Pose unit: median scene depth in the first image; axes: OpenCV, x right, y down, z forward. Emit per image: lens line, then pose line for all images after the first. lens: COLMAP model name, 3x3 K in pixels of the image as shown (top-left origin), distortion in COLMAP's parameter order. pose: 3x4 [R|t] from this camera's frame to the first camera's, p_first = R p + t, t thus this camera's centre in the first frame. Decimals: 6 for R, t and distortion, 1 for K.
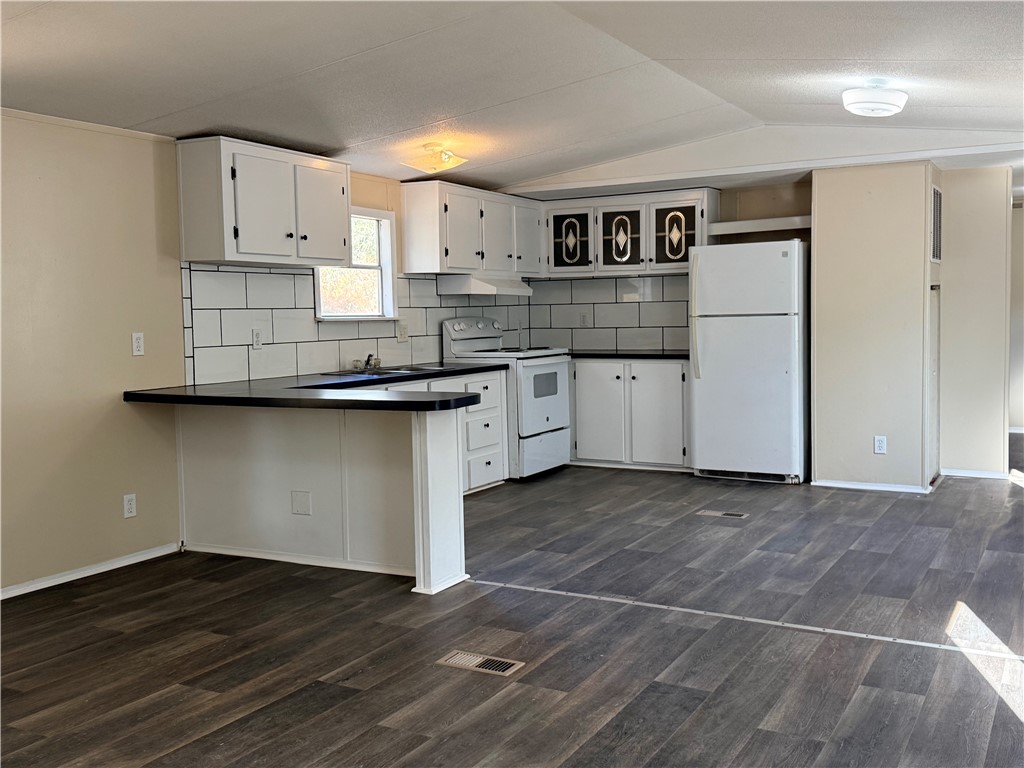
lens RADIAL K [[1019.8, 0, 501.3], [0, 1019.8, 389.8], [0, 0, 1]] dist [0.050149, 0.000000]
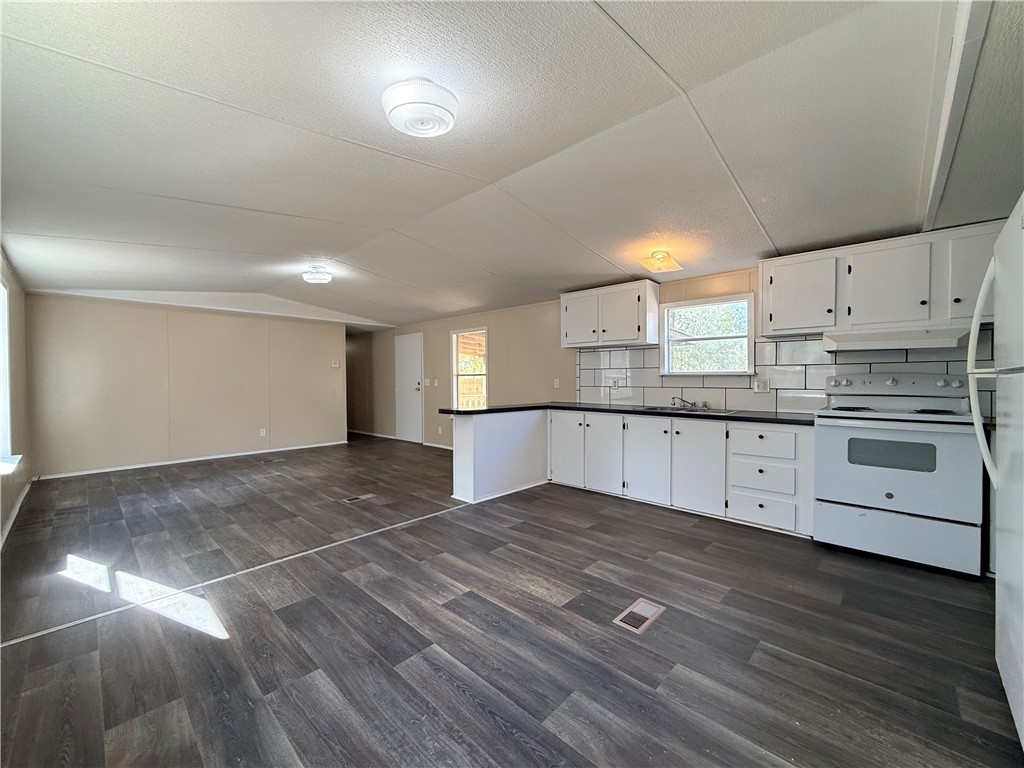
lens RADIAL K [[410.3, 0, 510.1], [0, 410.3, 385.9], [0, 0, 1]] dist [0.004331, -0.000024]
pose [[-0.246508, 0.029432, -0.968694, 0.473166], [-0.072600, 0.996169, 0.048742, -0.057898], [0.966418, 0.082342, -0.243427, 0.825023]]
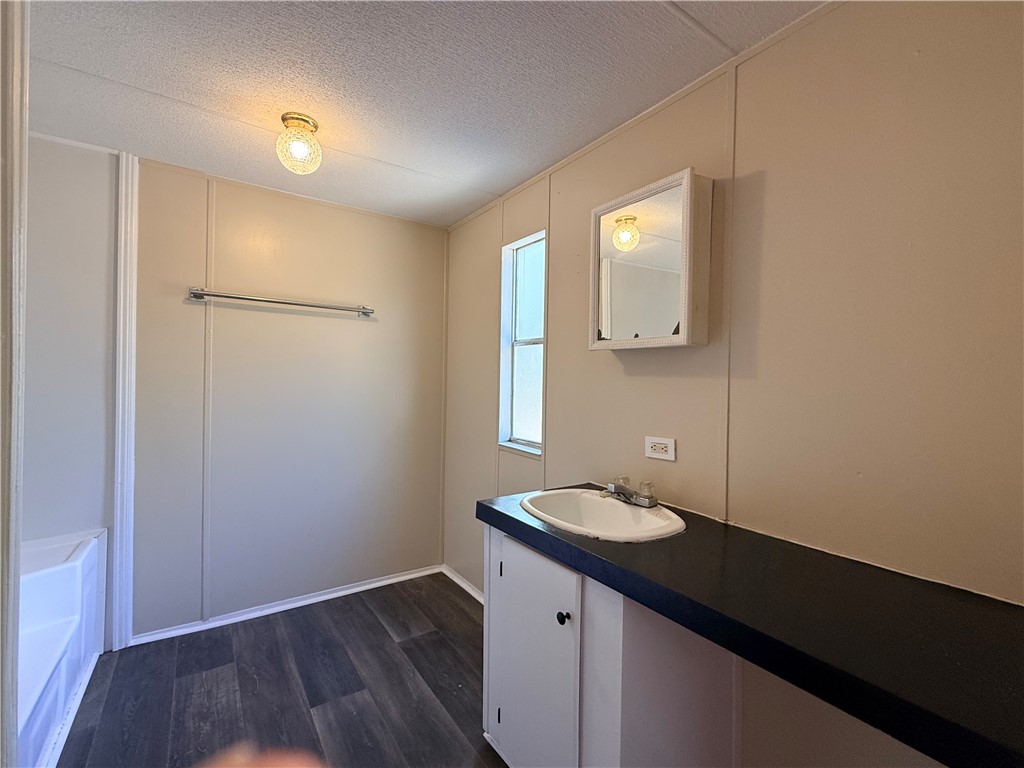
lens RADIAL K [[445.5, 0, 507.9], [0, 445.5, 383.0], [0, 0, 1]] dist [-0.001412, -0.000177]
pose [[0.438540, 0.020281, 0.898483, 0.022677], [0.051198, 0.997558, -0.047507, -0.031826], [-0.897252, 0.066834, 0.436431, 0.536835]]
